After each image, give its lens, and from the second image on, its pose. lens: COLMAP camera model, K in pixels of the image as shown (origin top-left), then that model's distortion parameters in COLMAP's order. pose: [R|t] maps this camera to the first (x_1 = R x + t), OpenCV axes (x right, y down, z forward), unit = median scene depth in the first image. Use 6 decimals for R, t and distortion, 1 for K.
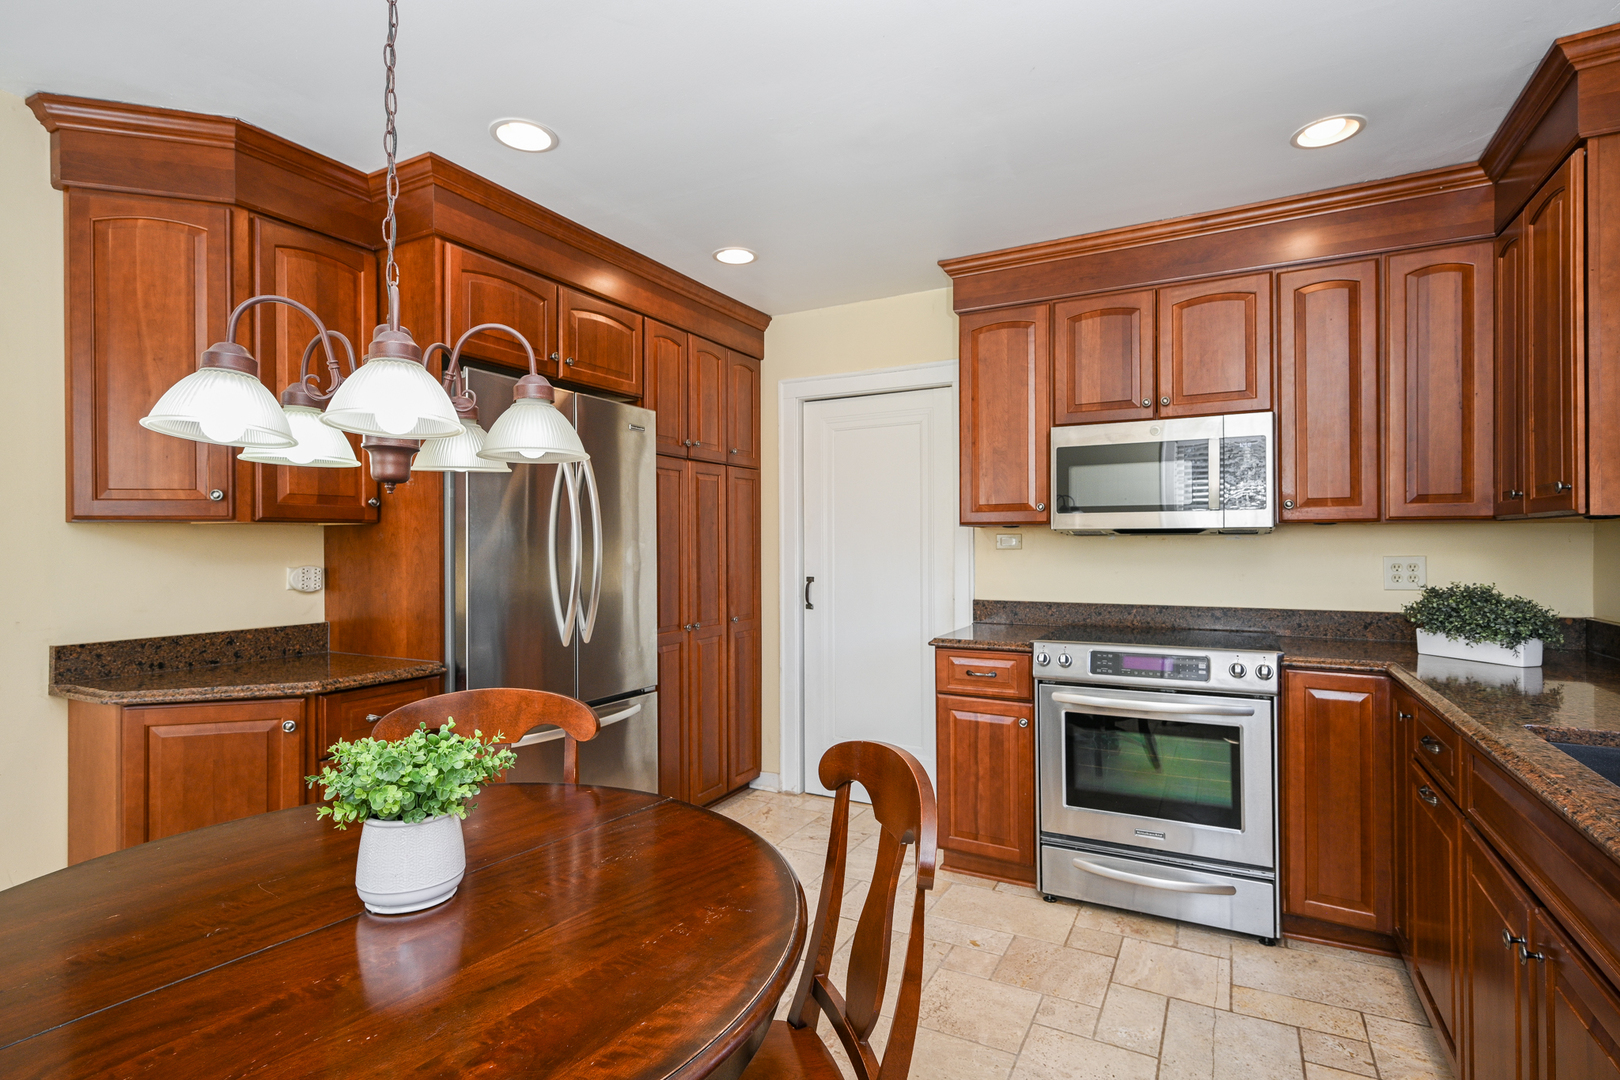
lens RADIAL K [[769.3, 0, 810.0], [0, 769.3, 540.0], [0, 0, 1]] dist [-0.001407, -0.000254]
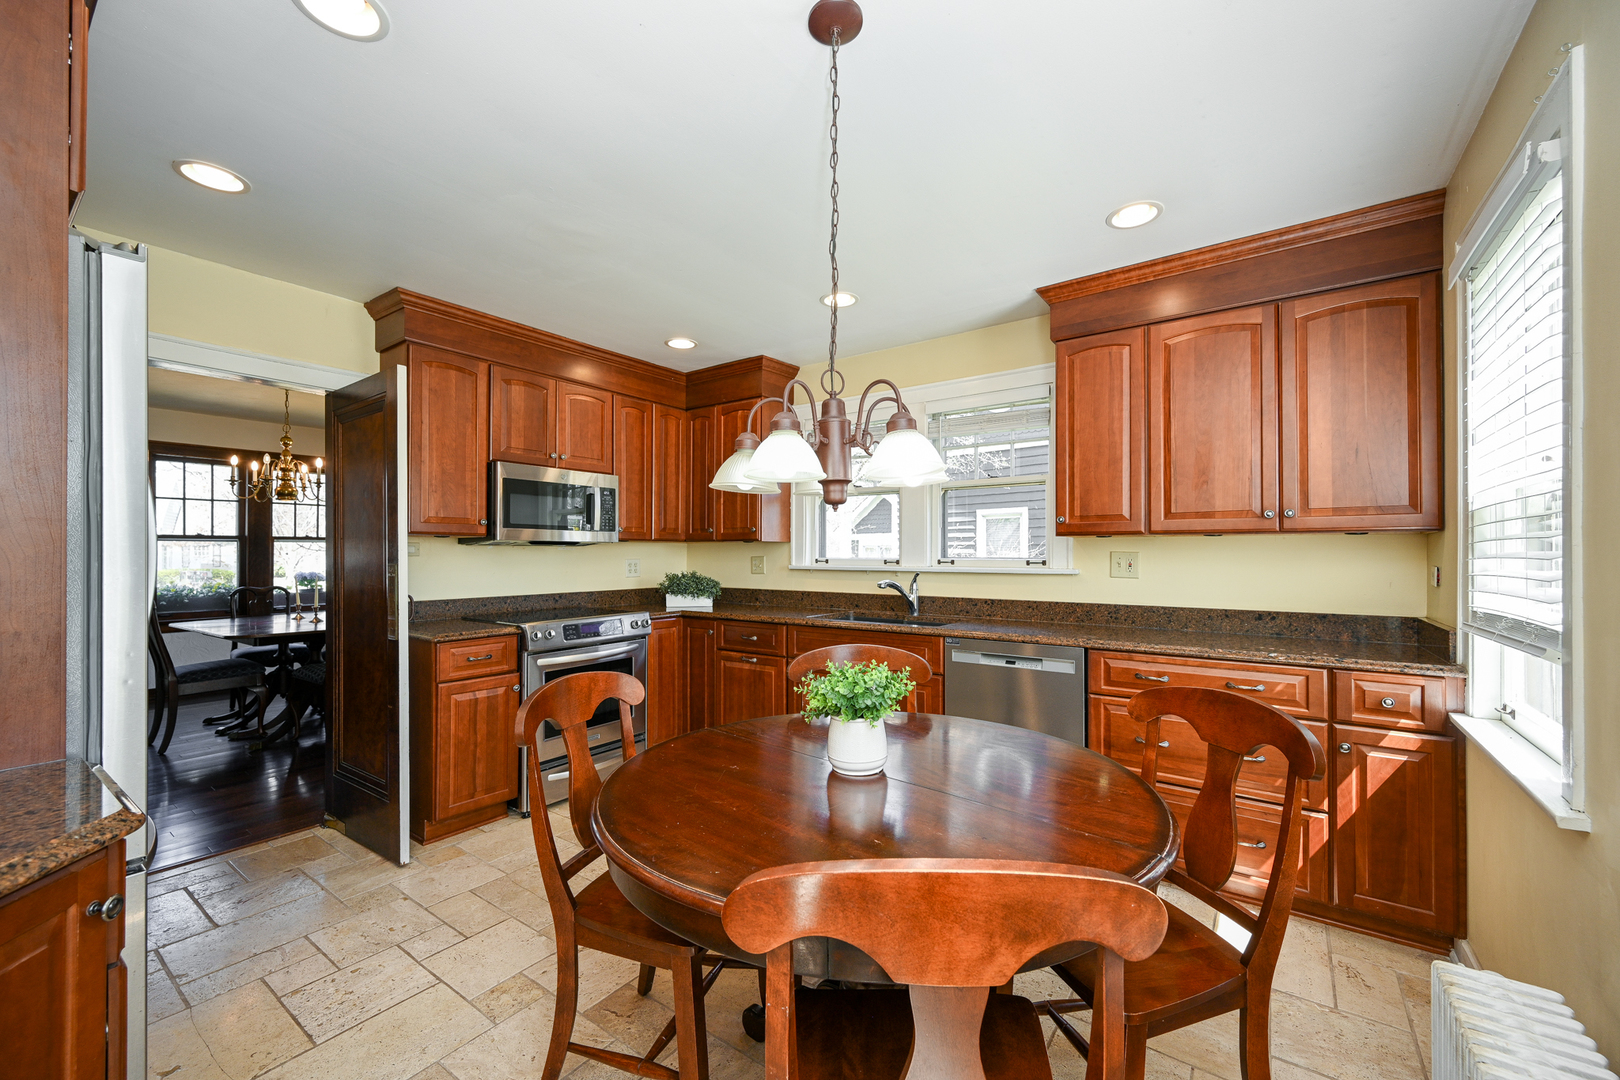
lens RADIAL K [[662.2, 0, 803.6], [0, 662.2, 550.4], [0, 0, 1]] dist [0.000387, 0.000002]
pose [[0.129925, 0.002150, 0.991522, -0.754753], [-0.007150, 0.999974, -0.001232, 0.000813], [-0.991498, -0.006930, 0.129937, 0.360273]]
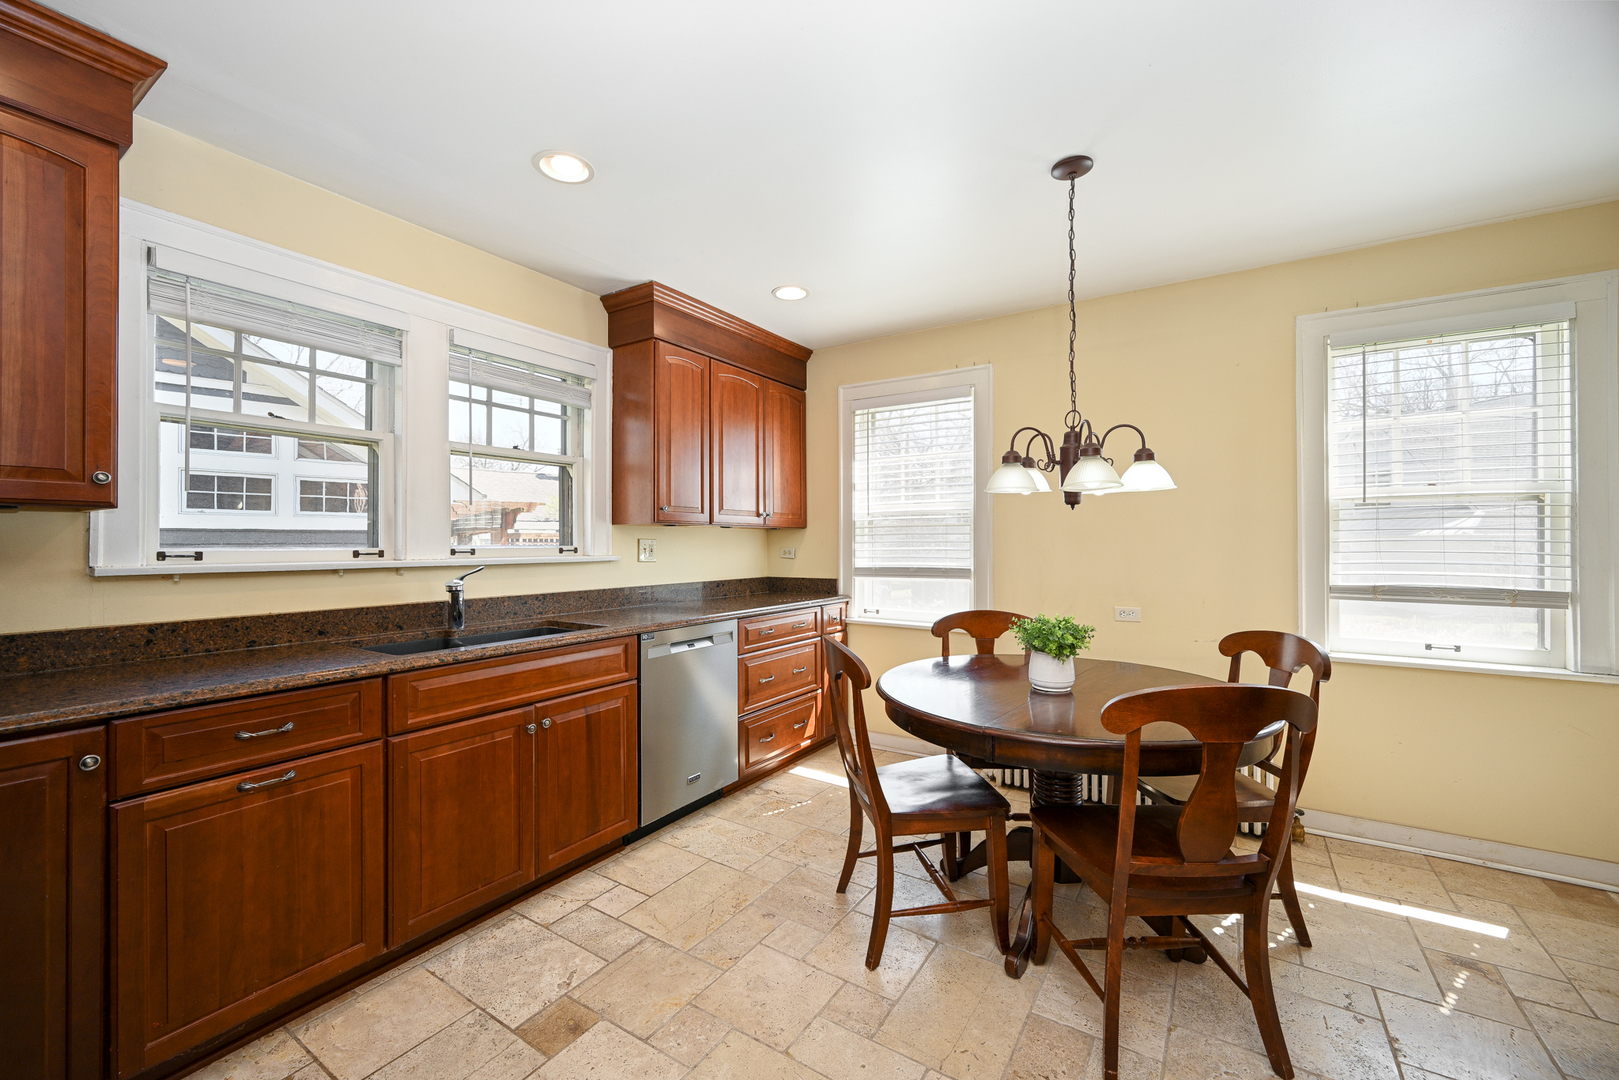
lens RADIAL K [[640.2, 0, 809.5], [0, 640.2, 540.0], [0, 0, 1]] dist [-0.000744, -0.000027]
pose [[-0.997168, 0.001255, 0.075192, 0.031379], [0.000578, 0.999959, -0.009014, 0.011433], [-0.075200, -0.008945, -0.997128, 1.176199]]
